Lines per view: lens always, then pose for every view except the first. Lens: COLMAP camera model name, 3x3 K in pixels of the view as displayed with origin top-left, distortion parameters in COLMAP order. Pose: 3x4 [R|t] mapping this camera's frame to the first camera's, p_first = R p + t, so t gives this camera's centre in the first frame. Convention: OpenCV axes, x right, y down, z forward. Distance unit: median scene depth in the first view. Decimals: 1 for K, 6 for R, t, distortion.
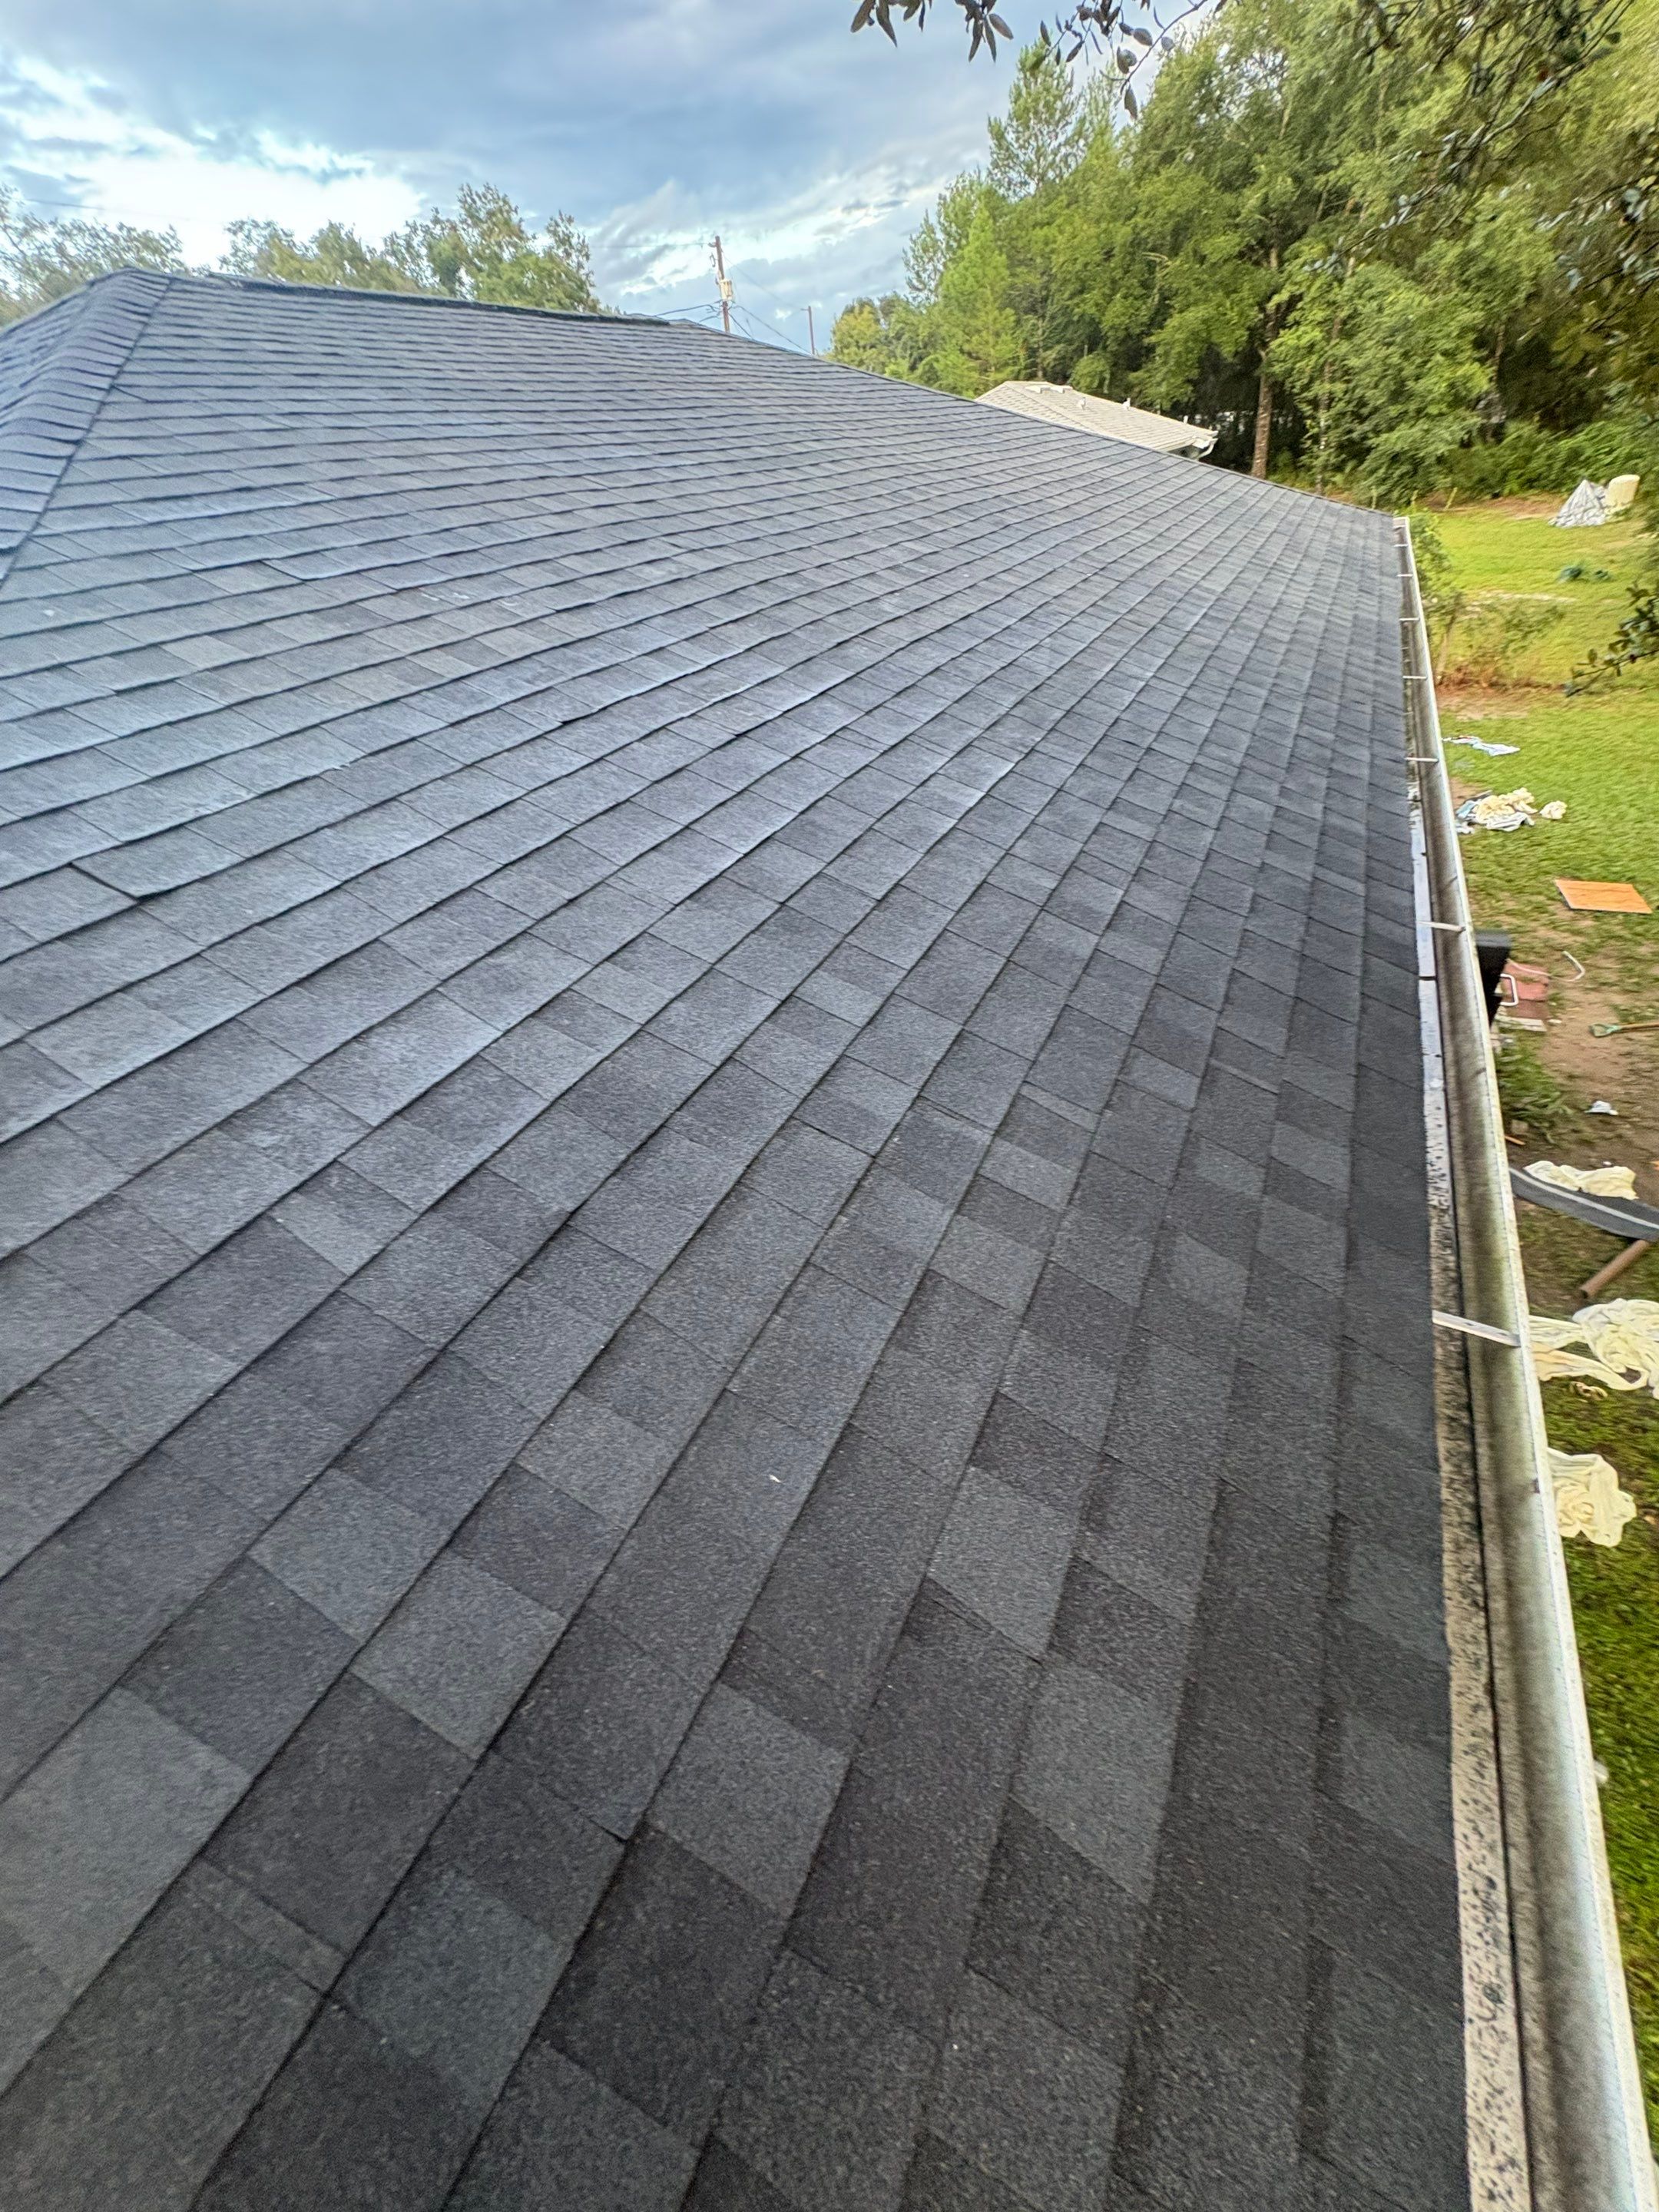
lens RADIAL K [[884.4, 0, 829.5], [0, 884.4, 1106.0], [0, 0, 1]] dist [0.001734, 0.000548]
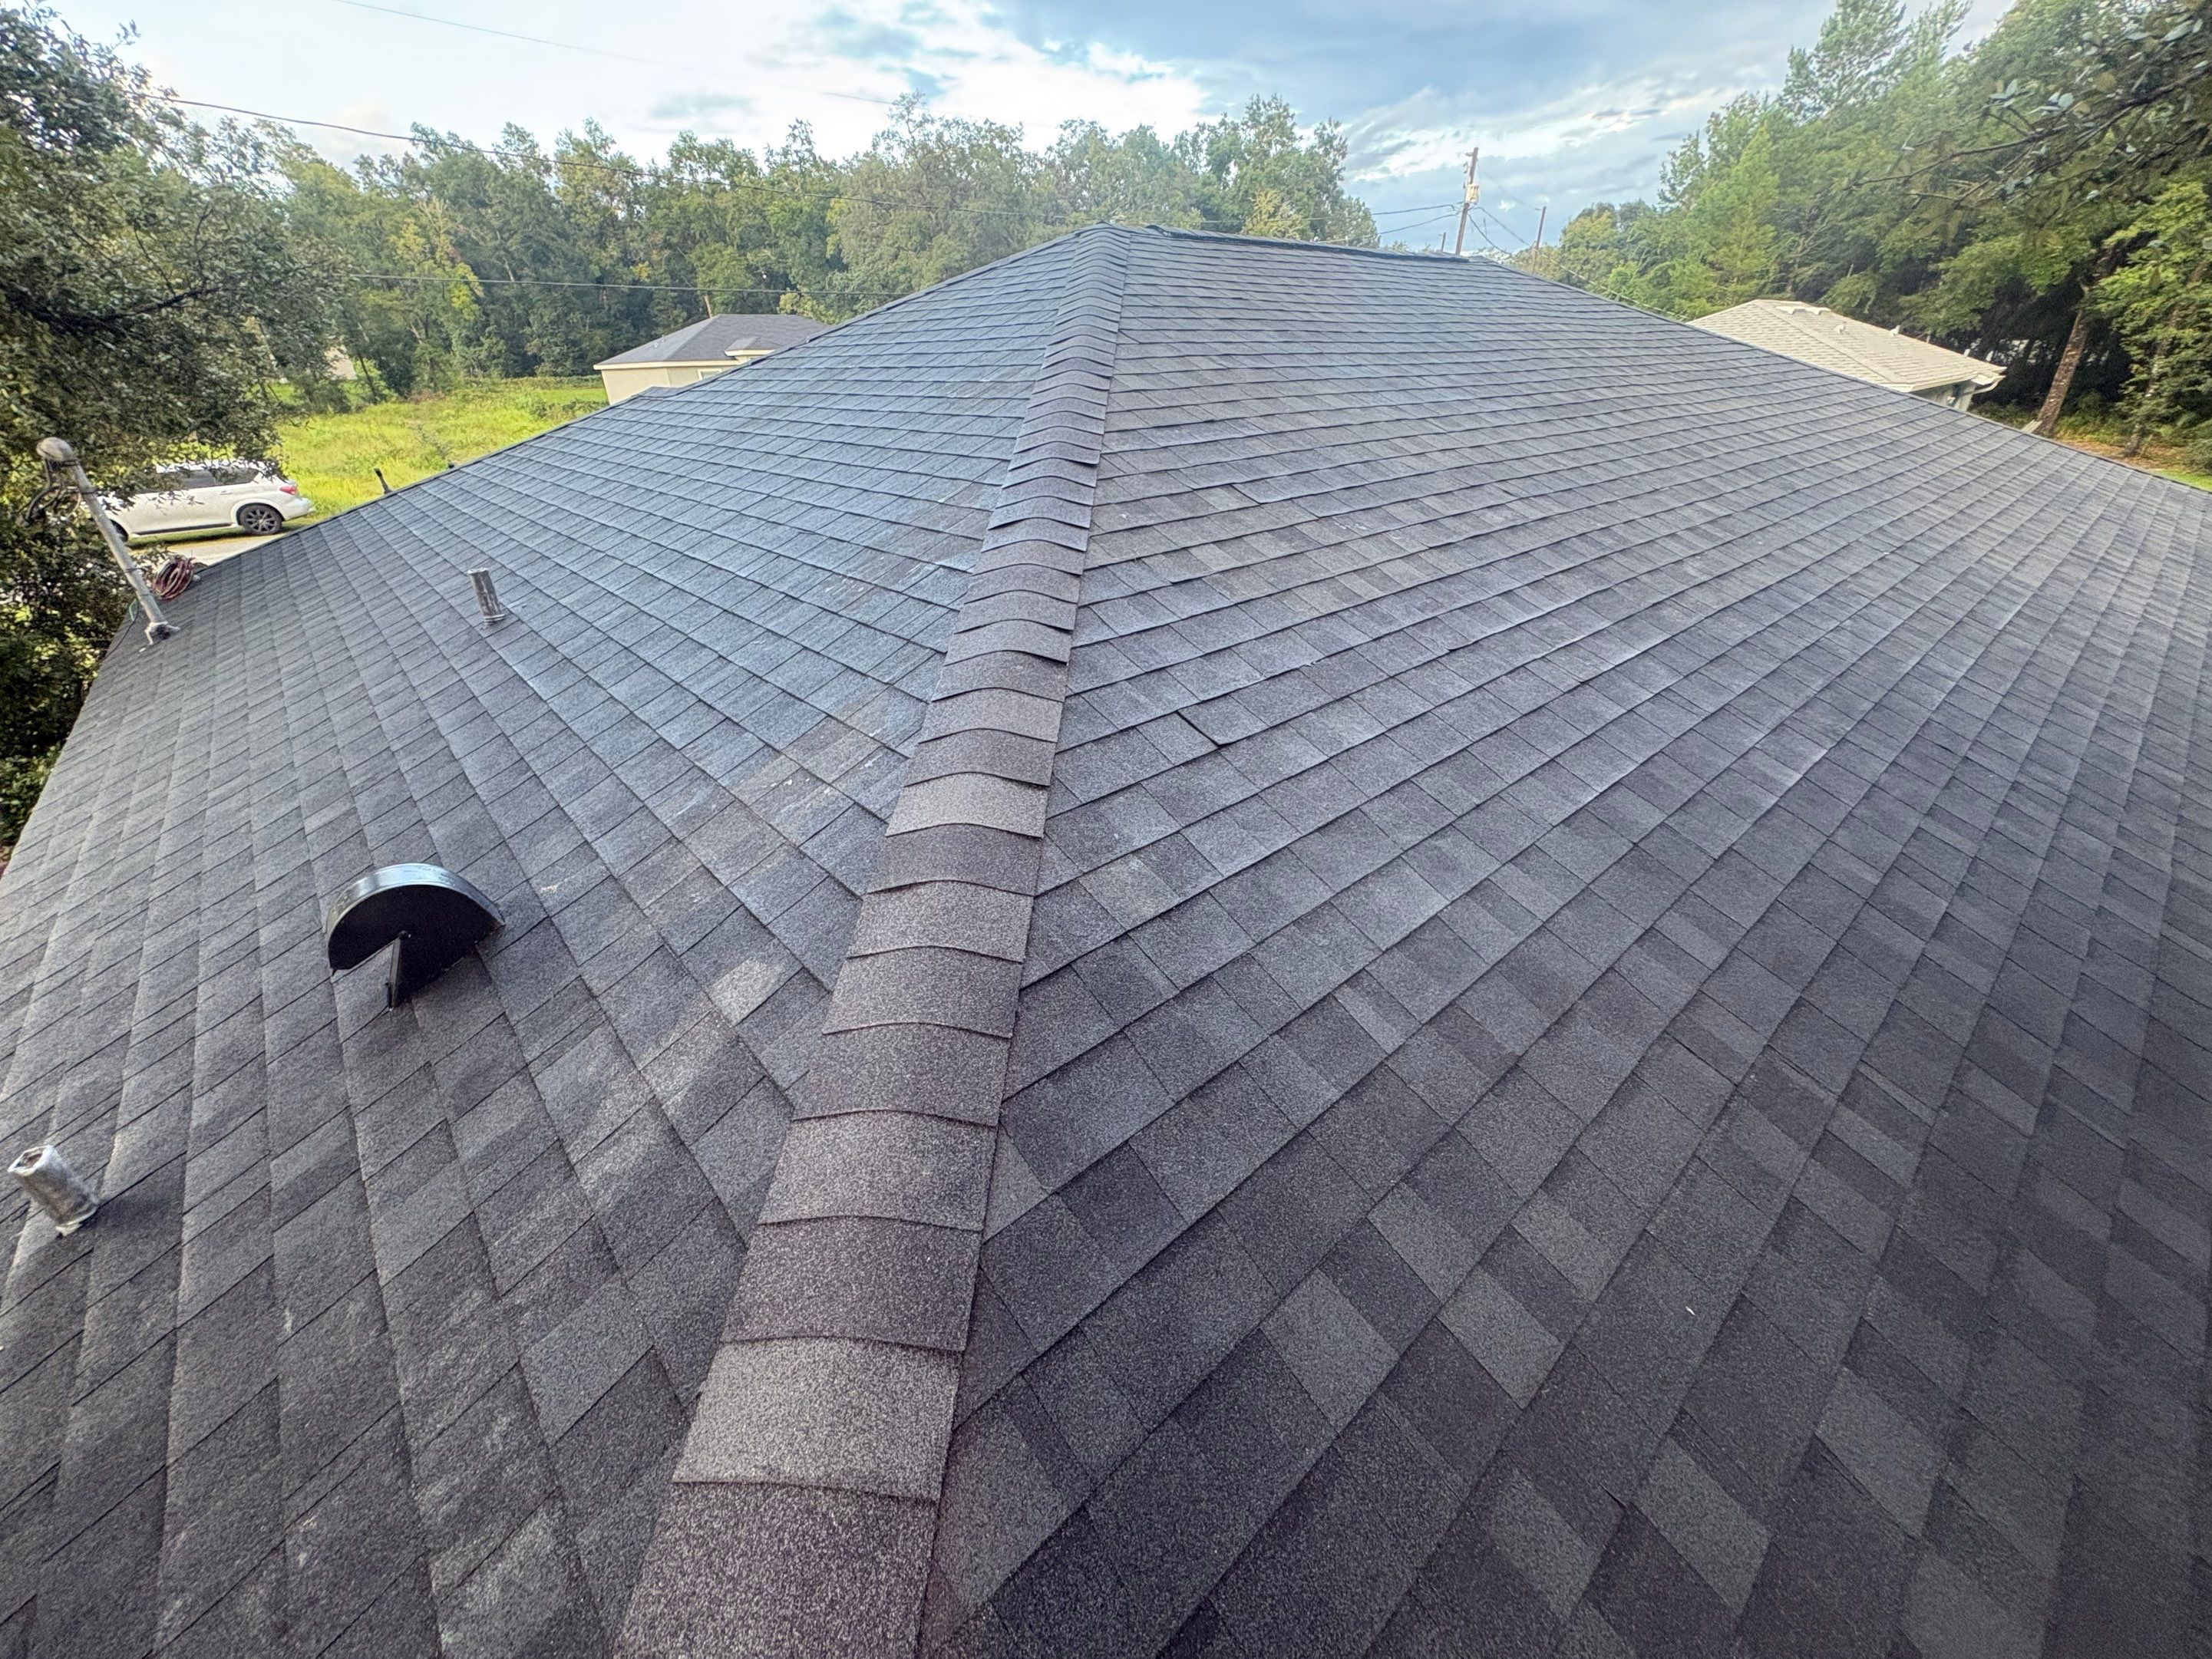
lens RADIAL K [[884.3, 0, 1092.6], [0, 884.3, 819.3], [0, 0, 1]] dist [0.001734, 0.000548]
pose [[0.921466, 0.259402, -0.289154, -0.221538], [-0.289450, 0.954933, -0.065733, 0.018874], [0.259072, 0.144267, 0.955023, -0.197647]]
